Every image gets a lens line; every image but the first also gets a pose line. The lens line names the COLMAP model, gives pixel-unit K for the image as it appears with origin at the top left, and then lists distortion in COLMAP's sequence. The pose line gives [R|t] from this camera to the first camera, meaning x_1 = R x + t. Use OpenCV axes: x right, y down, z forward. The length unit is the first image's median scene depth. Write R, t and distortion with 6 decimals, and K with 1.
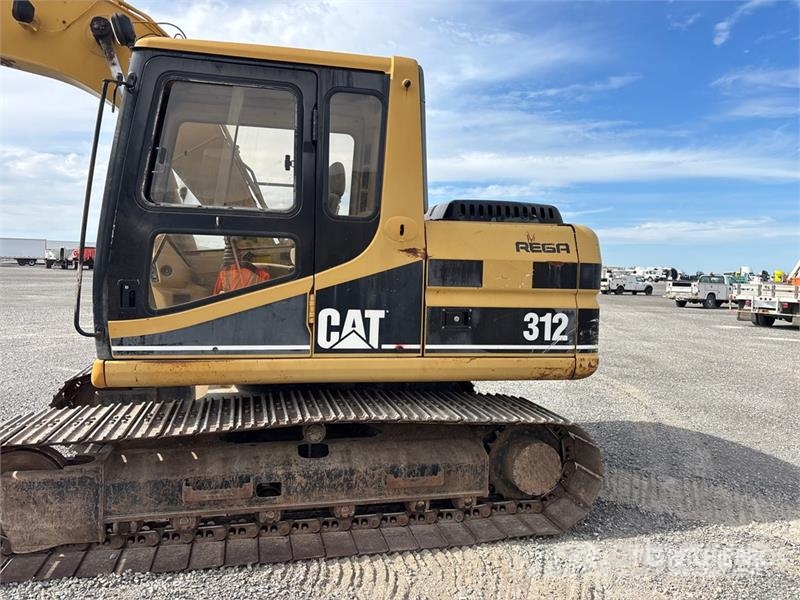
lens RADIAL K [[603.9, 0, 396.5], [0, 603.9, 291.7], [0, 0, 1]] dist [0.062525, -0.090577]
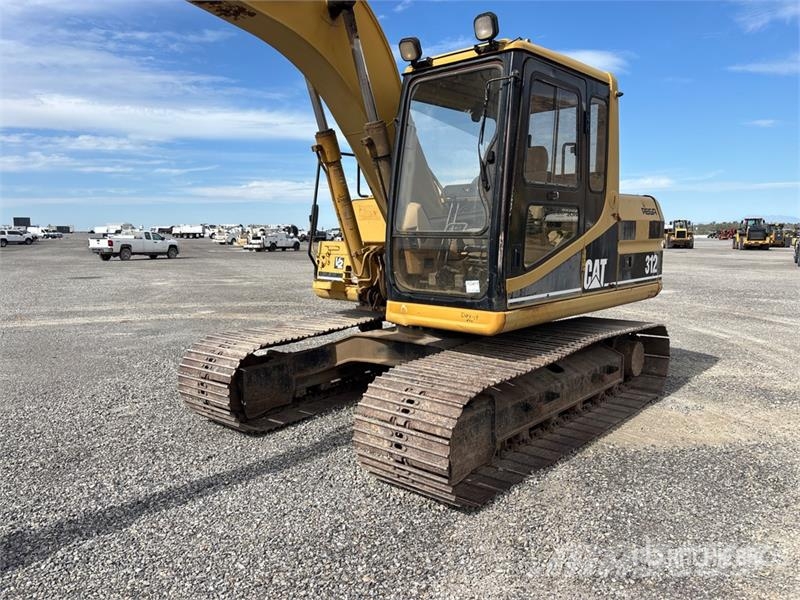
lens RADIAL K [[606.1, 0, 394.8], [0, 606.1, 299.2], [0, 0, 1]] dist [0.073573, -0.103089]
pose [[0.817581, -0.096898, 0.567603, -1.191365], [0.051840, 0.994123, 0.095040, -0.034488], [-0.573476, -0.048278, 0.817799, 0.119635]]
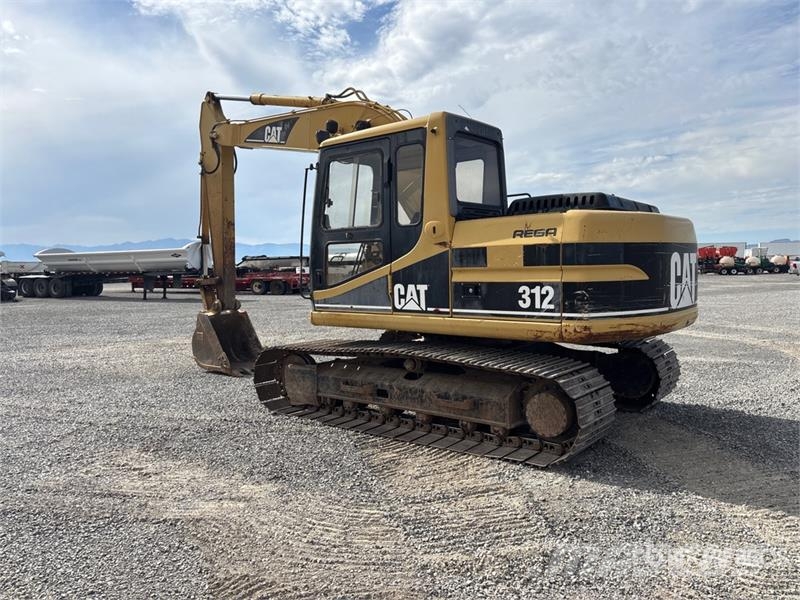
lens RADIAL K [[606.1, 0, 394.8], [0, 606.1, 299.2], [0, 0, 1]] dist [0.073573, -0.103089]
pose [[0.609343, 0.002990, -0.792901, 1.091612], [0.003358, 0.999974, 0.006351, 0.055127], [0.792900, -0.006532, 0.609317, 0.017335]]
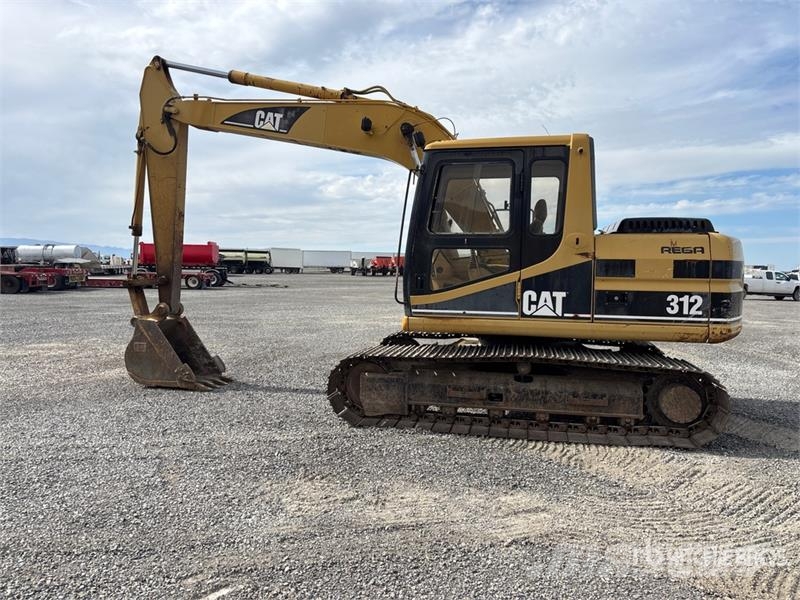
lens RADIAL K [[603.9, 0, 396.5], [0, 603.9, 291.7], [0, 0, 1]] dist [0.062525, -0.090577]
pose [[0.904155, 0.002143, -0.427198, 0.255545], [-0.005788, 0.999957, -0.007234, 0.042724], [0.427165, 0.009013, 0.904129, -0.632292]]
